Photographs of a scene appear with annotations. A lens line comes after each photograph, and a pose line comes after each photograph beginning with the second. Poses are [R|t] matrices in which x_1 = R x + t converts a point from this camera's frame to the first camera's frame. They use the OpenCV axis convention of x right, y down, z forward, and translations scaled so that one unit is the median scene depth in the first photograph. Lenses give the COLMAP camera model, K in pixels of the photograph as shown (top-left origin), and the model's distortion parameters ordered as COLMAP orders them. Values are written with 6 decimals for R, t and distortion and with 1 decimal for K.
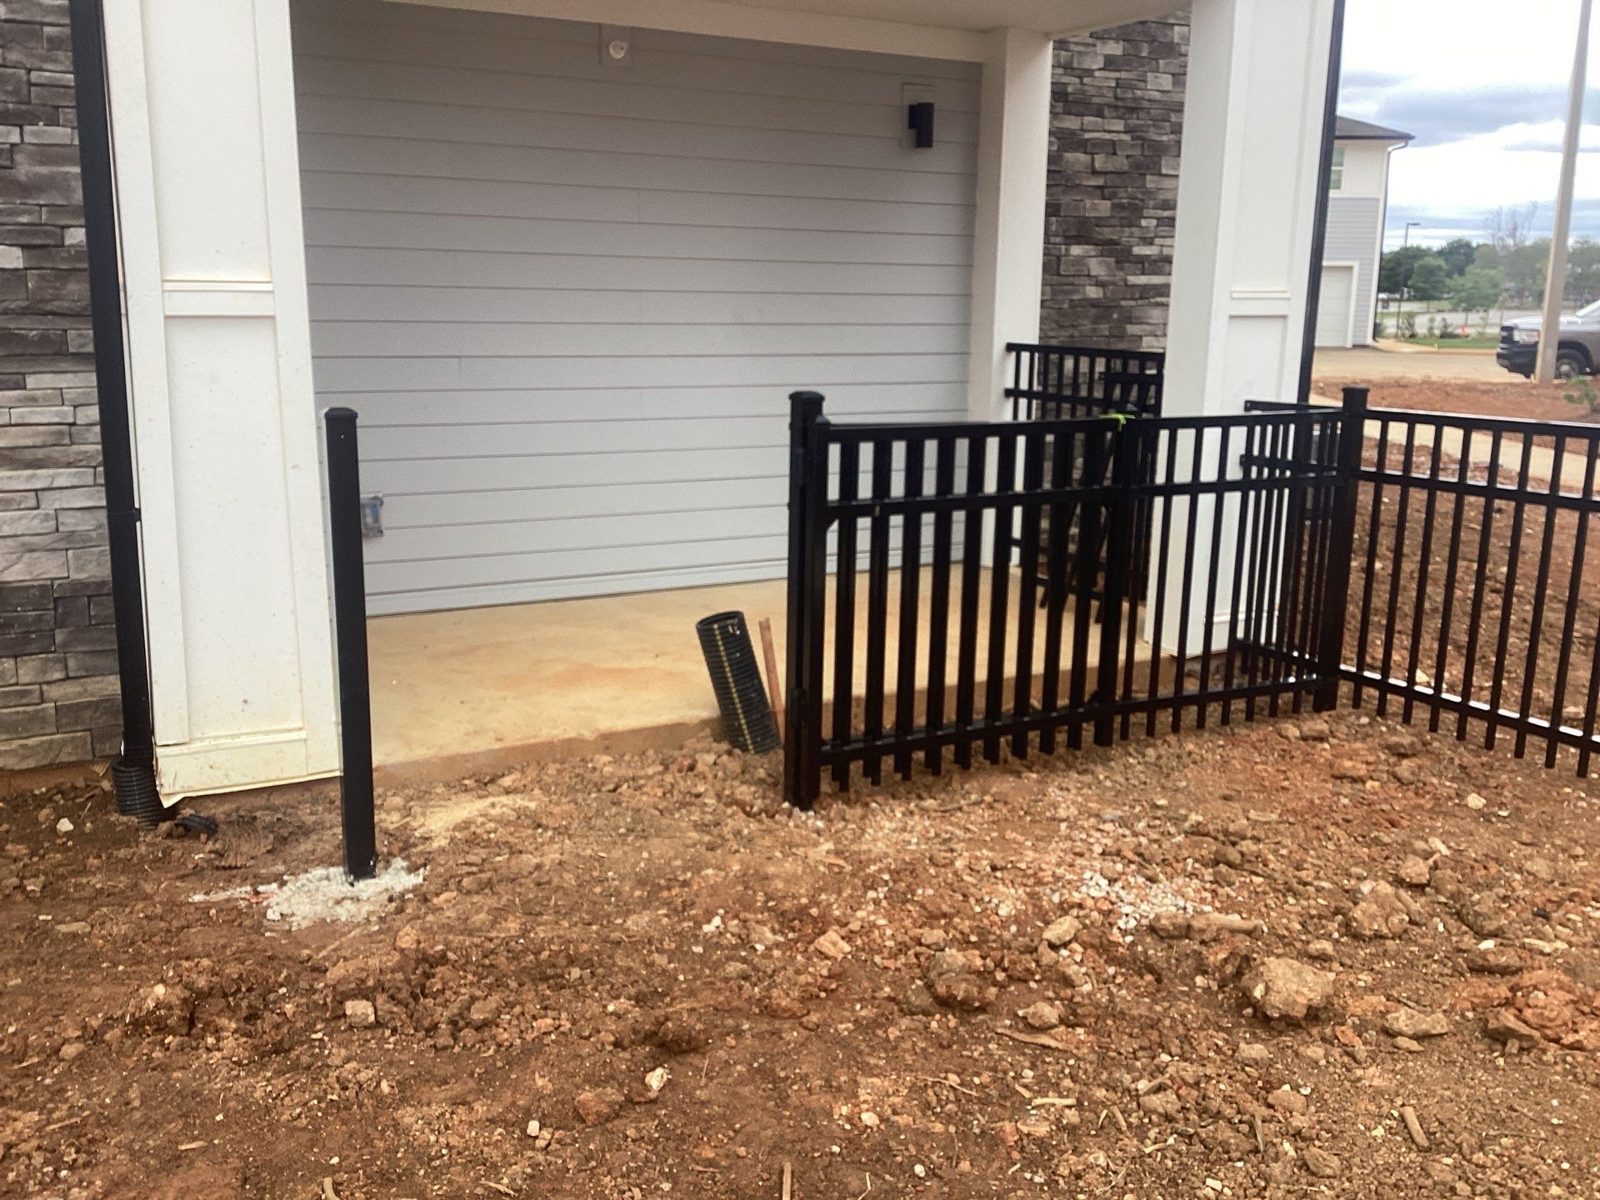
lens RADIAL K [[1450.3, 0, 803.1], [0, 1450.3, 622.5], [0, 0, 1]] dist [0.135319, -0.203433]
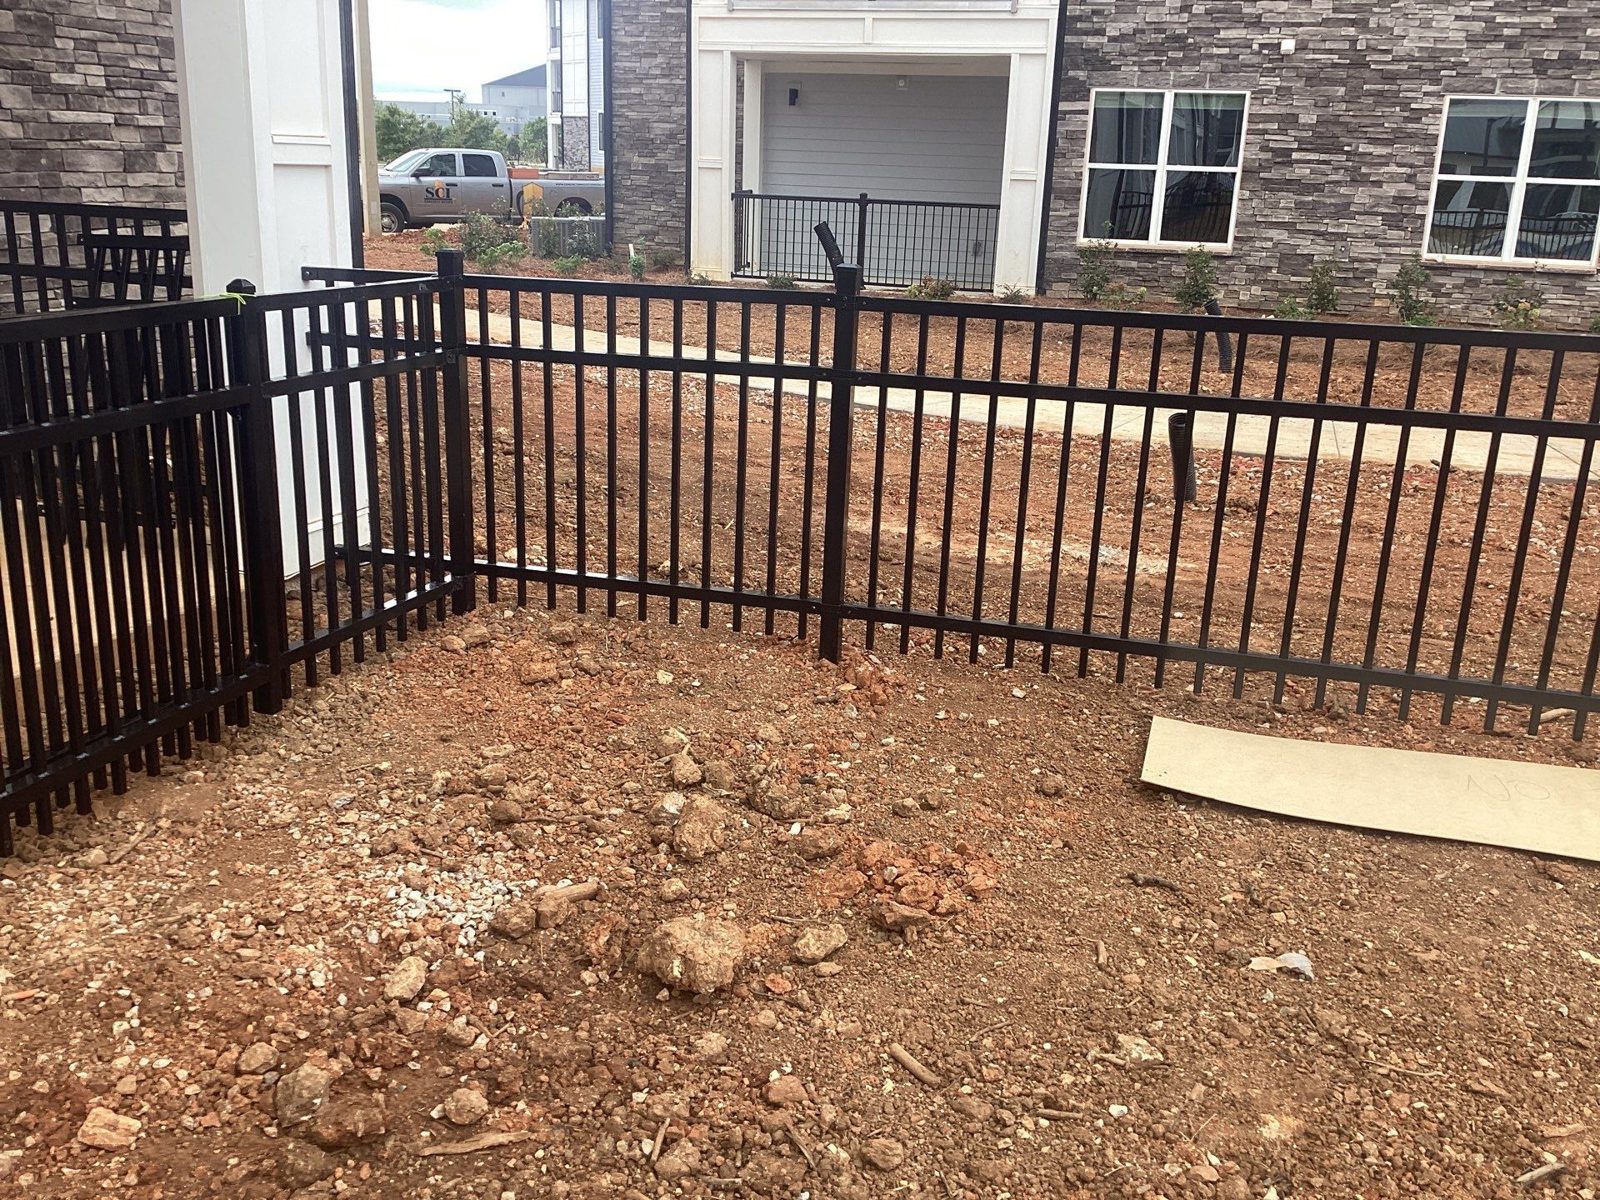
lens RADIAL K [[1450.3, 0, 803.1], [0, 1450.3, 622.5], [0, 0, 1]] dist [0.135319, -0.203433]
pose [[0.725466, -0.202645, 0.657749, -0.133057], [0.138686, 0.979111, 0.148689, -0.055734], [-0.674140, -0.016648, 0.738416, 0.259261]]
